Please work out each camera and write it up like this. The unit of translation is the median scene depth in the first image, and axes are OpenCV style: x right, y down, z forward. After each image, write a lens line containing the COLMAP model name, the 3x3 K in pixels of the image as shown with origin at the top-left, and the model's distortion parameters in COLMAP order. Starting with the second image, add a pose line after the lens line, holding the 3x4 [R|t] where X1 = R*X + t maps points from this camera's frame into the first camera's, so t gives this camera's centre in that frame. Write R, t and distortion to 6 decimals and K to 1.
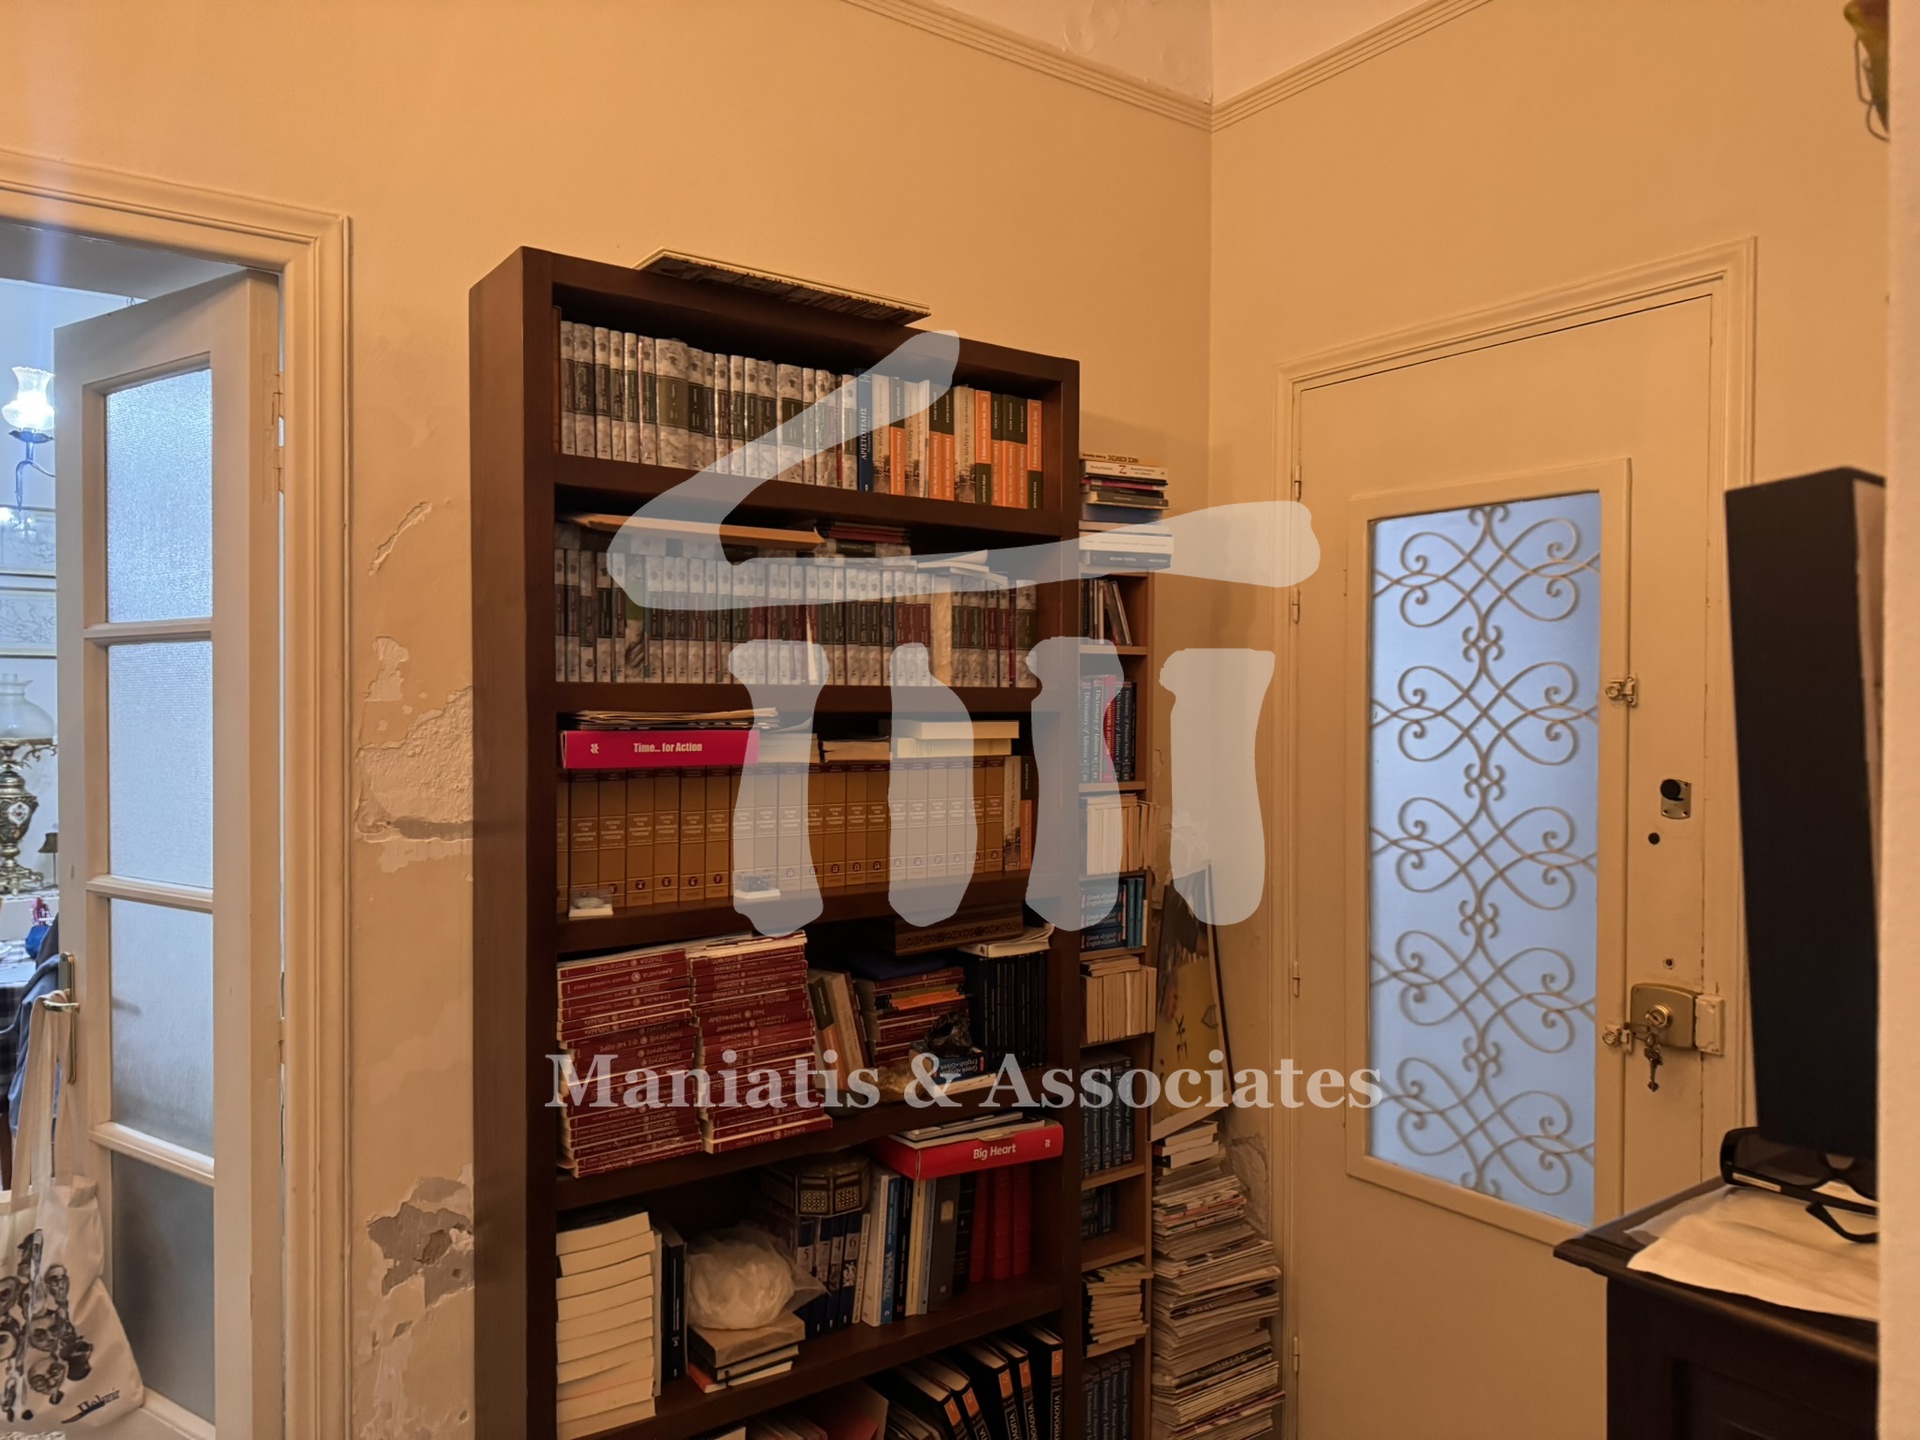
lens RADIAL K [[1339.2, 0, 949.6], [0, 1339.2, 719.5], [0, 0, 1]] dist [0.041800, -0.053816]
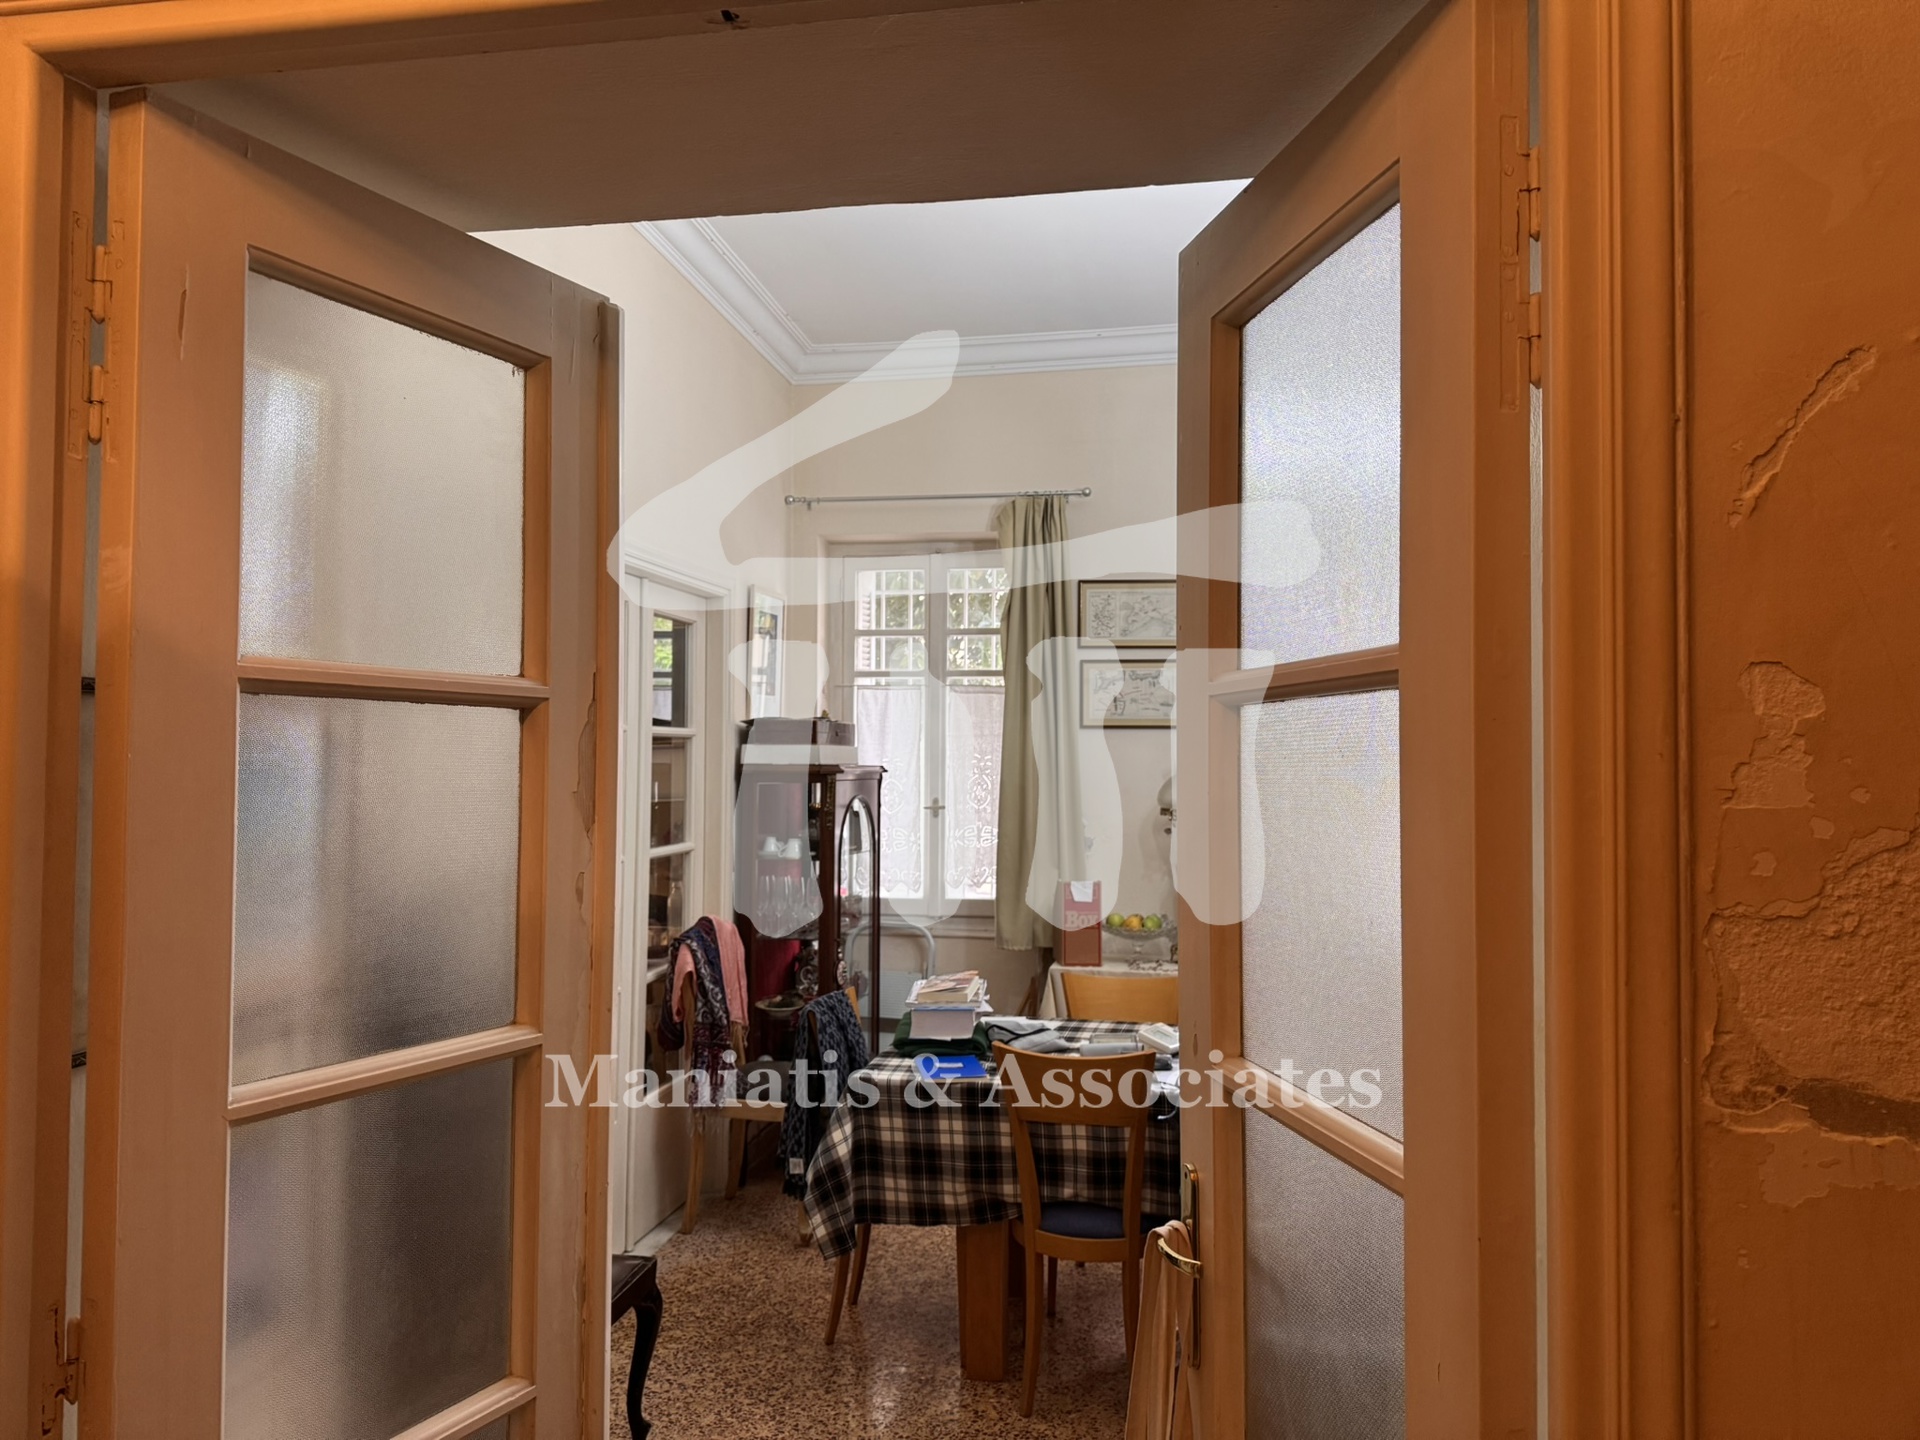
lens RADIAL K [[1290.3, 0, 967.2], [0, 1290.3, 728.5], [0, 0, 1]] dist [0.065549, -0.092228]
pose [[0.703184, -0.019084, -0.710751, -0.294685], [-0.011305, 0.999213, -0.038014, -0.020369], [0.710918, 0.034766, 0.702415, 0.504670]]
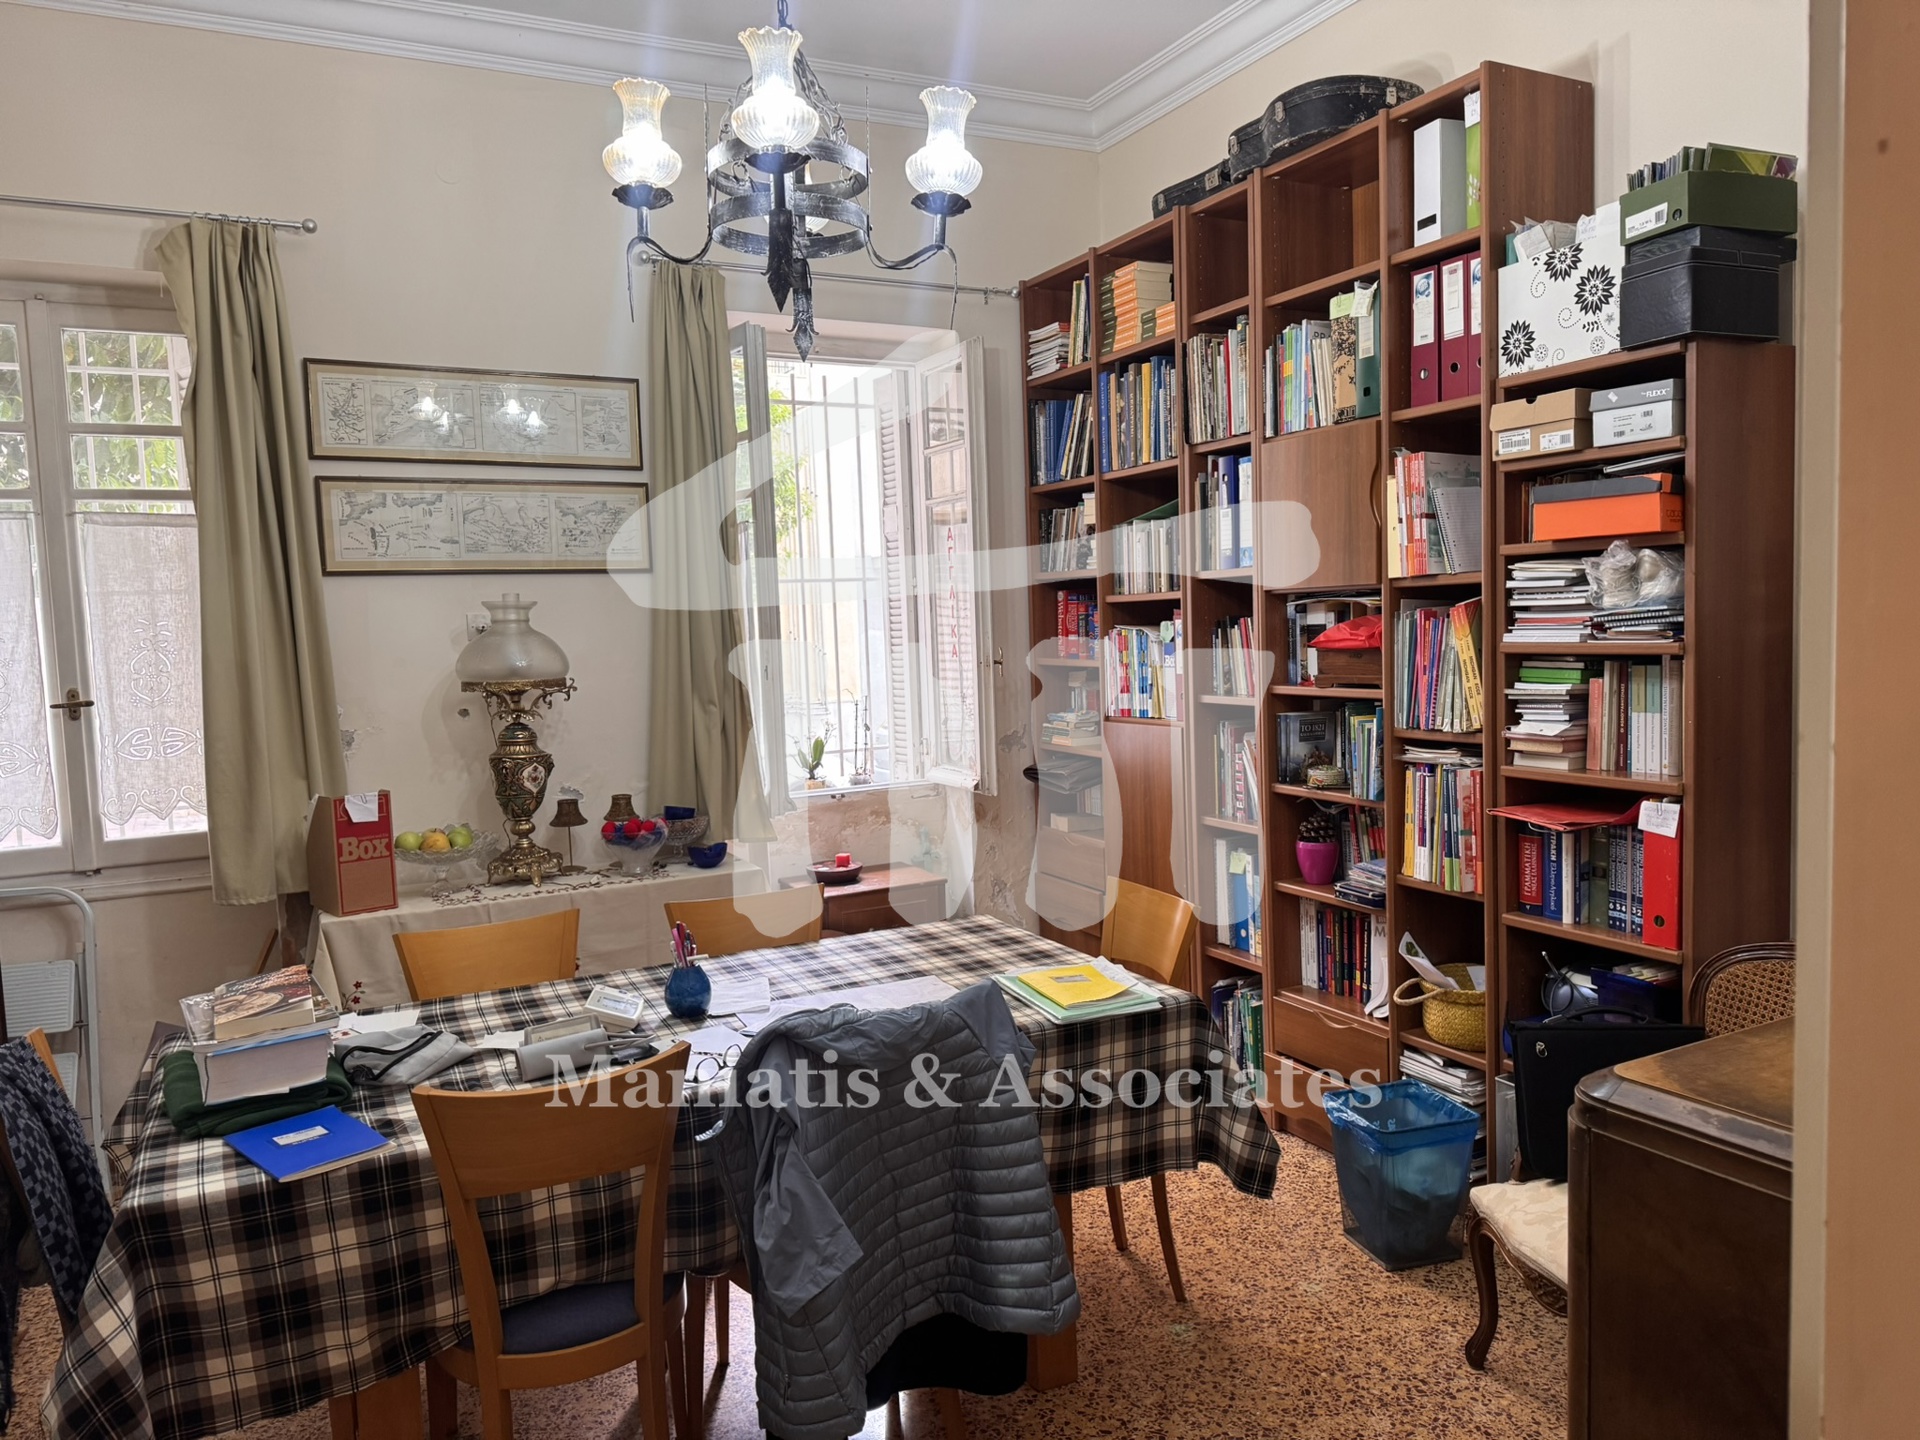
lens RADIAL K [[1338.8, 0, 991.8], [0, 1338.8, 726.9], [0, 0, 1]] dist [-0.005212, -0.006262]
pose [[0.990280, -0.025217, -0.136780, -0.900482], [0.035363, 0.996758, 0.072263, -0.011730], [0.134515, -0.076398, 0.987962, 0.800699]]
